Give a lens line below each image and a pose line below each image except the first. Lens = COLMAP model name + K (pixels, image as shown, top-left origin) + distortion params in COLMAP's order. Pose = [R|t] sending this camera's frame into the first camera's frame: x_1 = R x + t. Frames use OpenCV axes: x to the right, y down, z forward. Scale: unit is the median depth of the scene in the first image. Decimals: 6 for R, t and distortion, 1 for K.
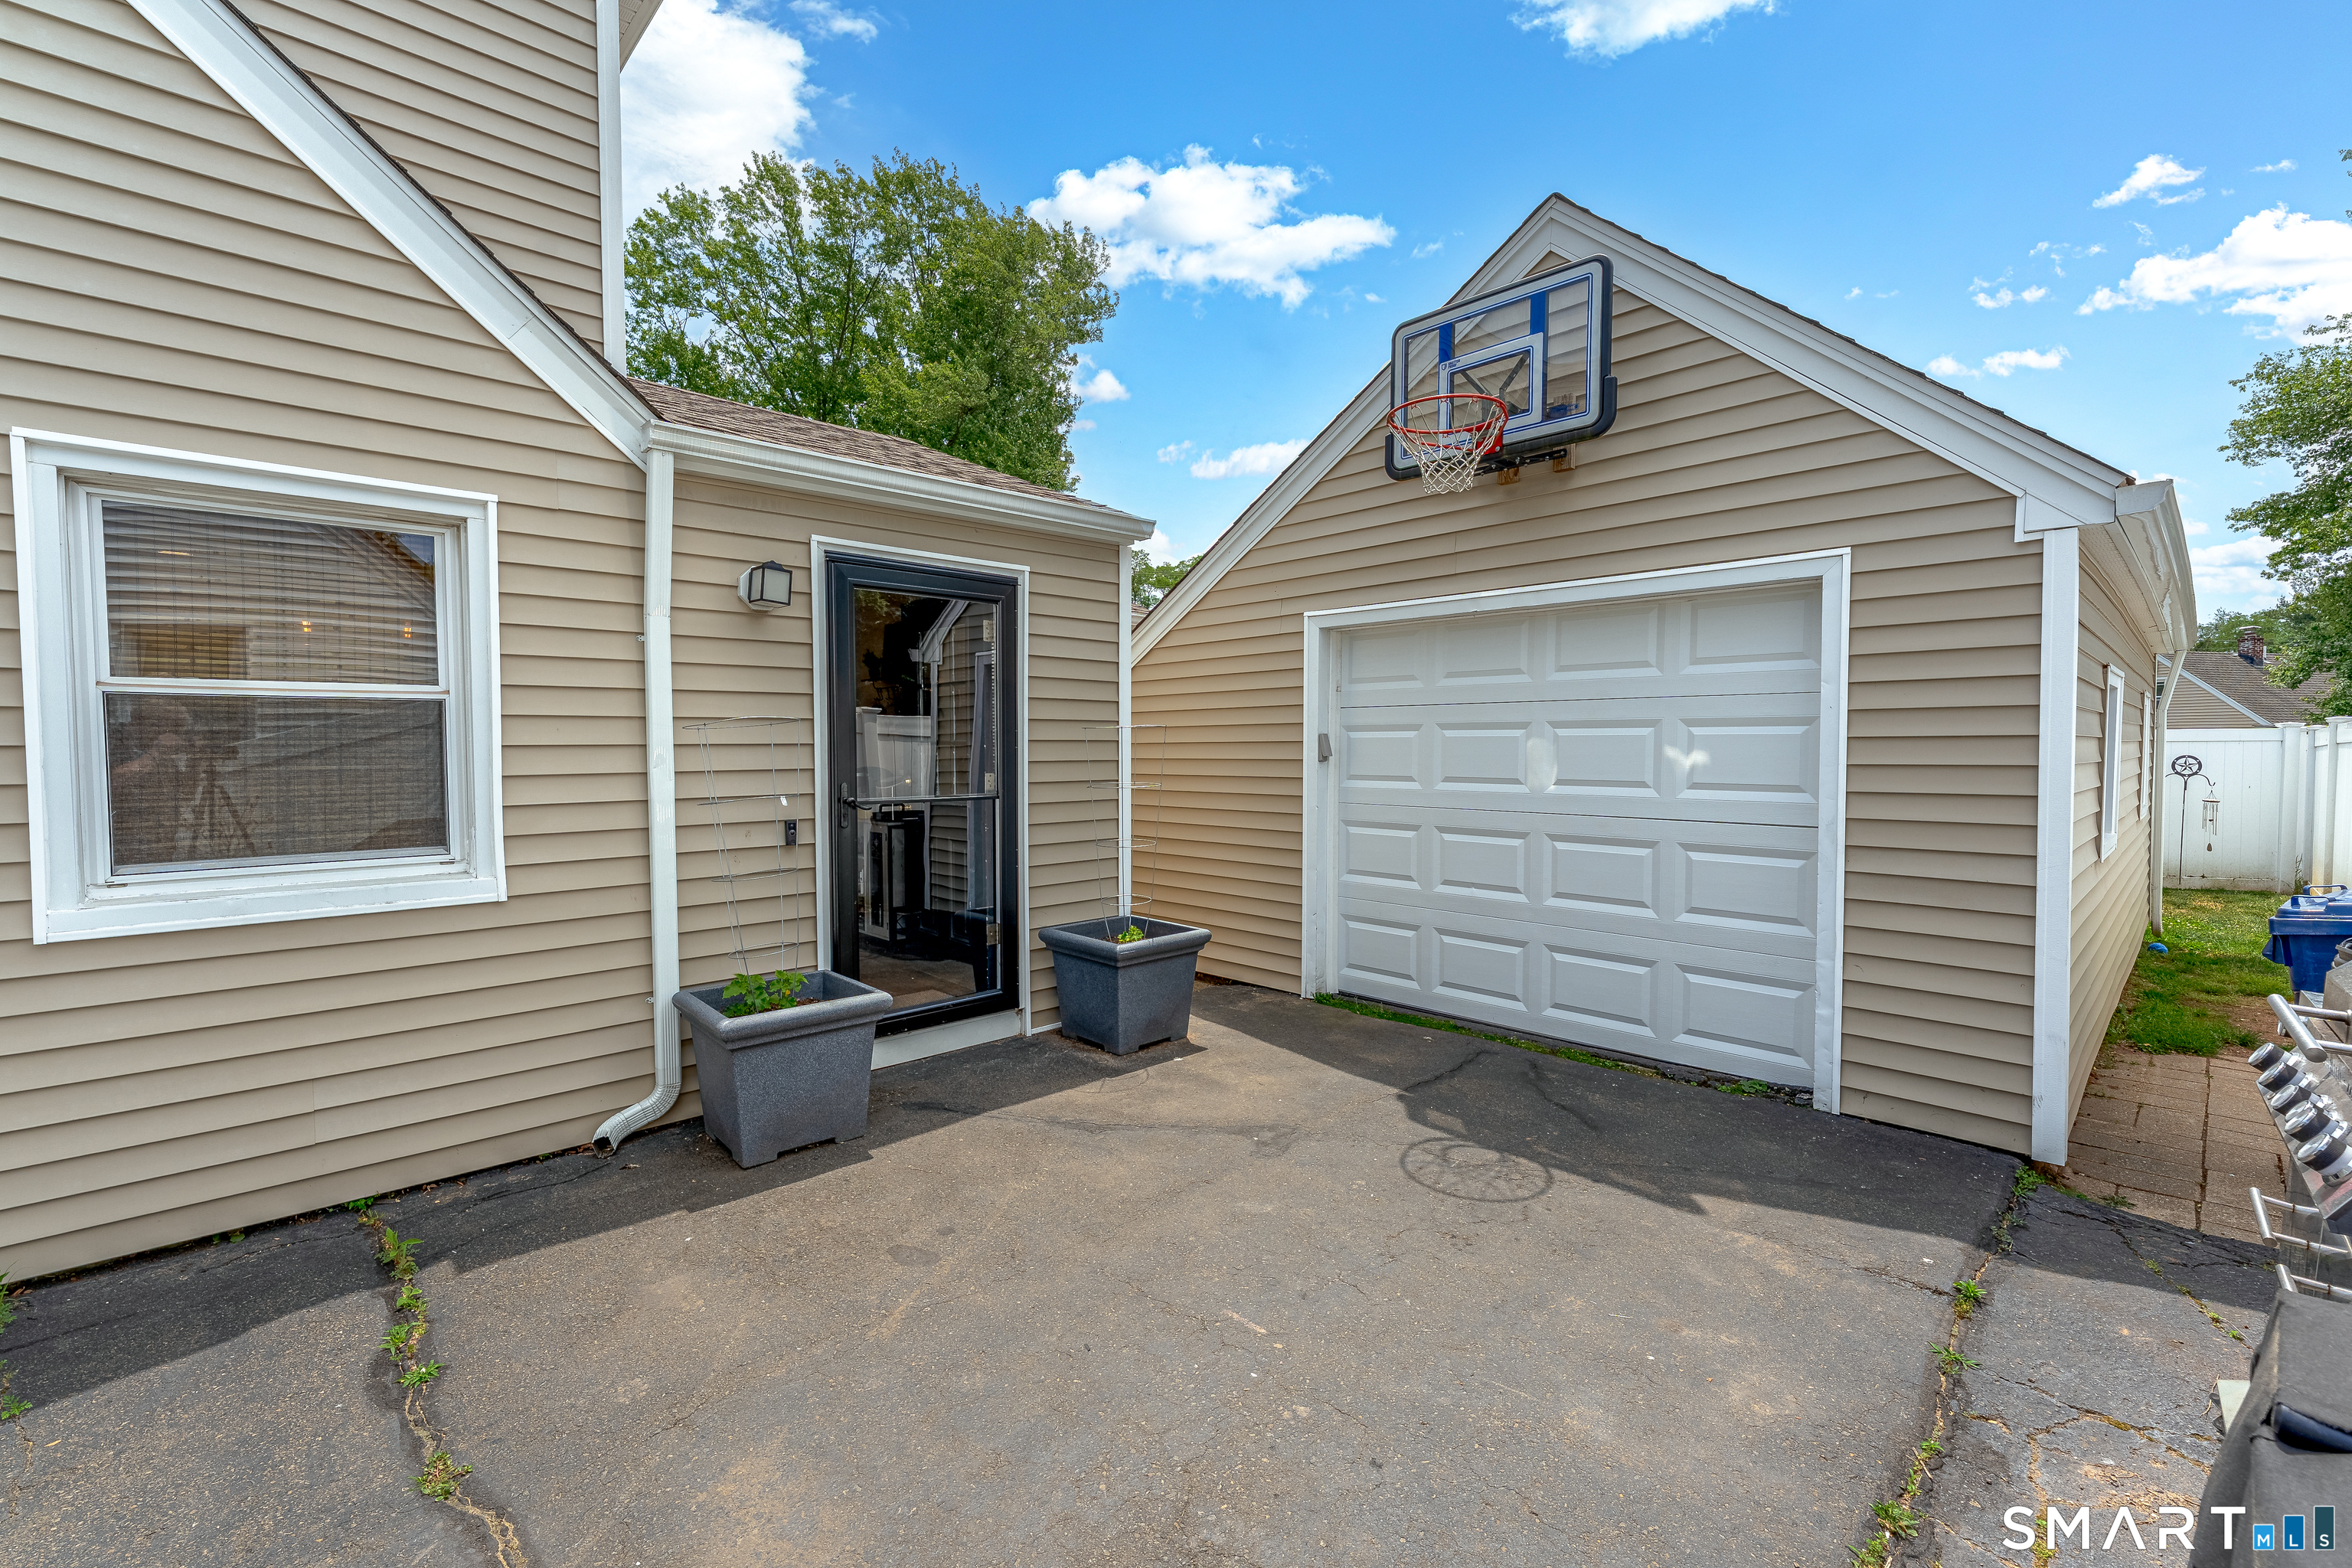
lens RADIAL K [[983.6, 0, 1176.0], [0, 983.6, 784.0], [0, 0, 1]] dist [-0.000792, -0.000143]
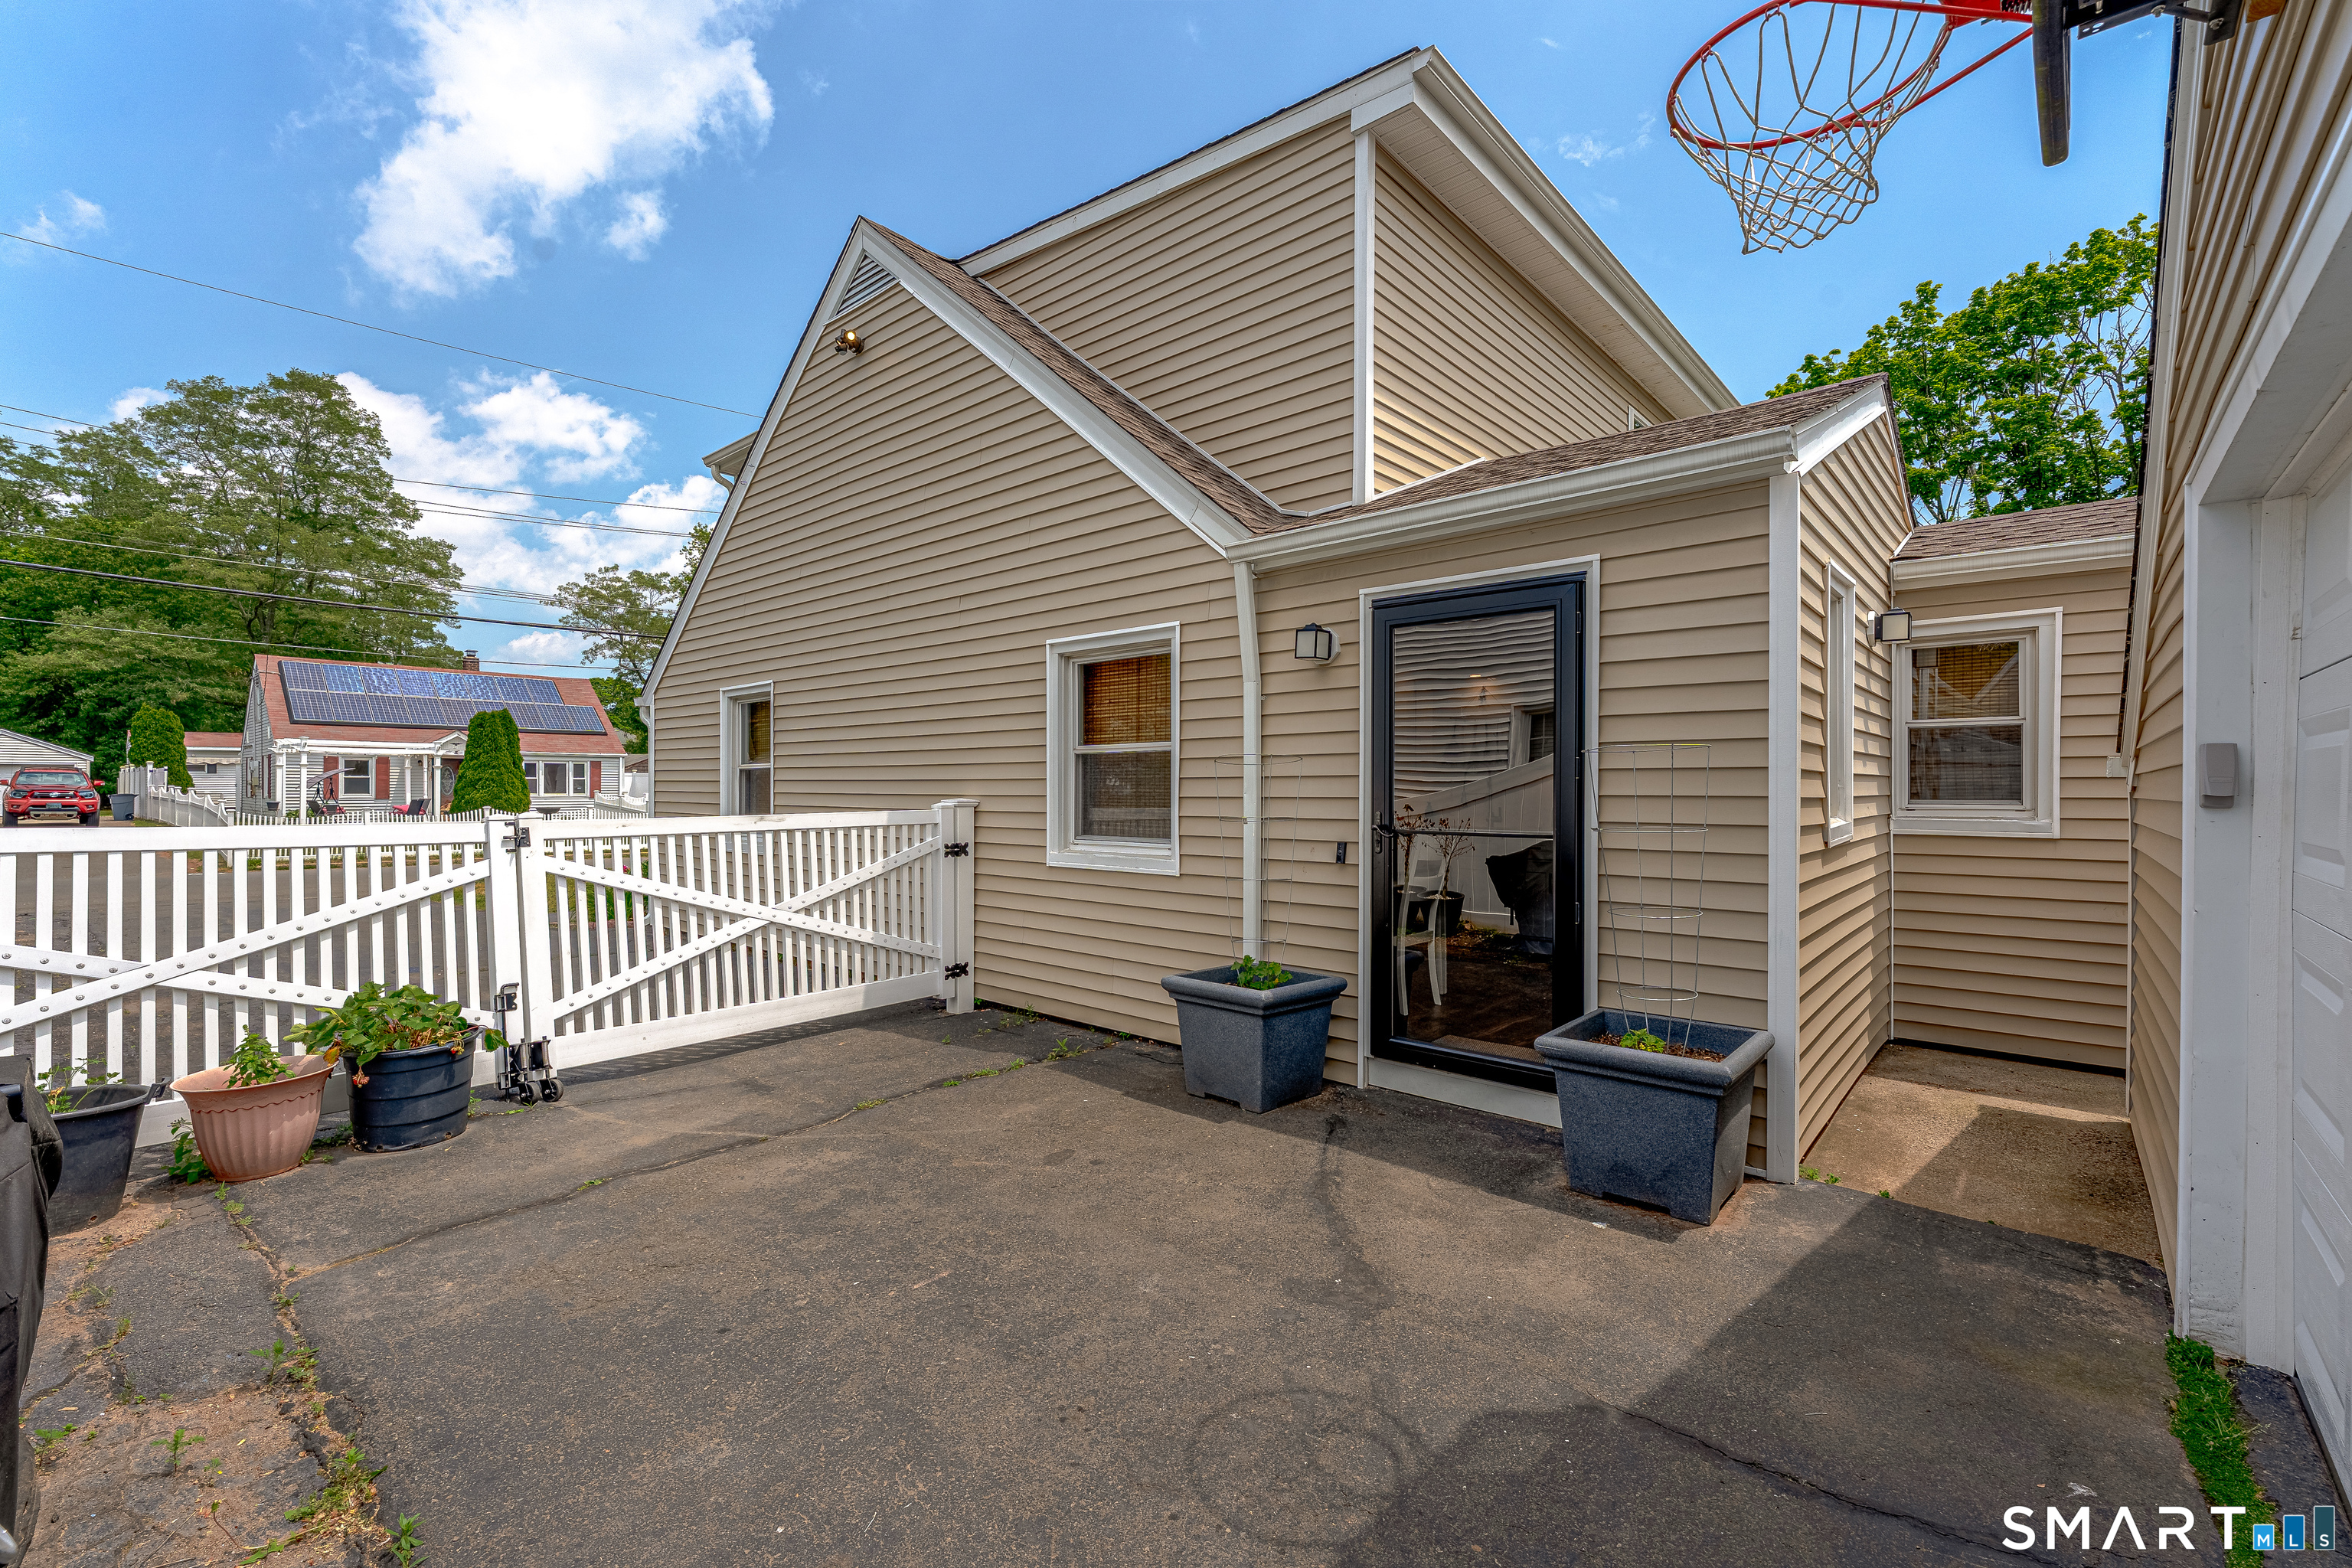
lens RADIAL K [[1010.8, 0, 1176.0], [0, 1010.8, 784.0], [0, 0, 1]] dist [-0.002064, -0.000375]
pose [[0.087205, 0.001738, -0.996189, 0.834498], [-0.036895, 0.999318, -0.001487, -0.023674], [0.995507, 0.036884, 0.087209, 0.764127]]
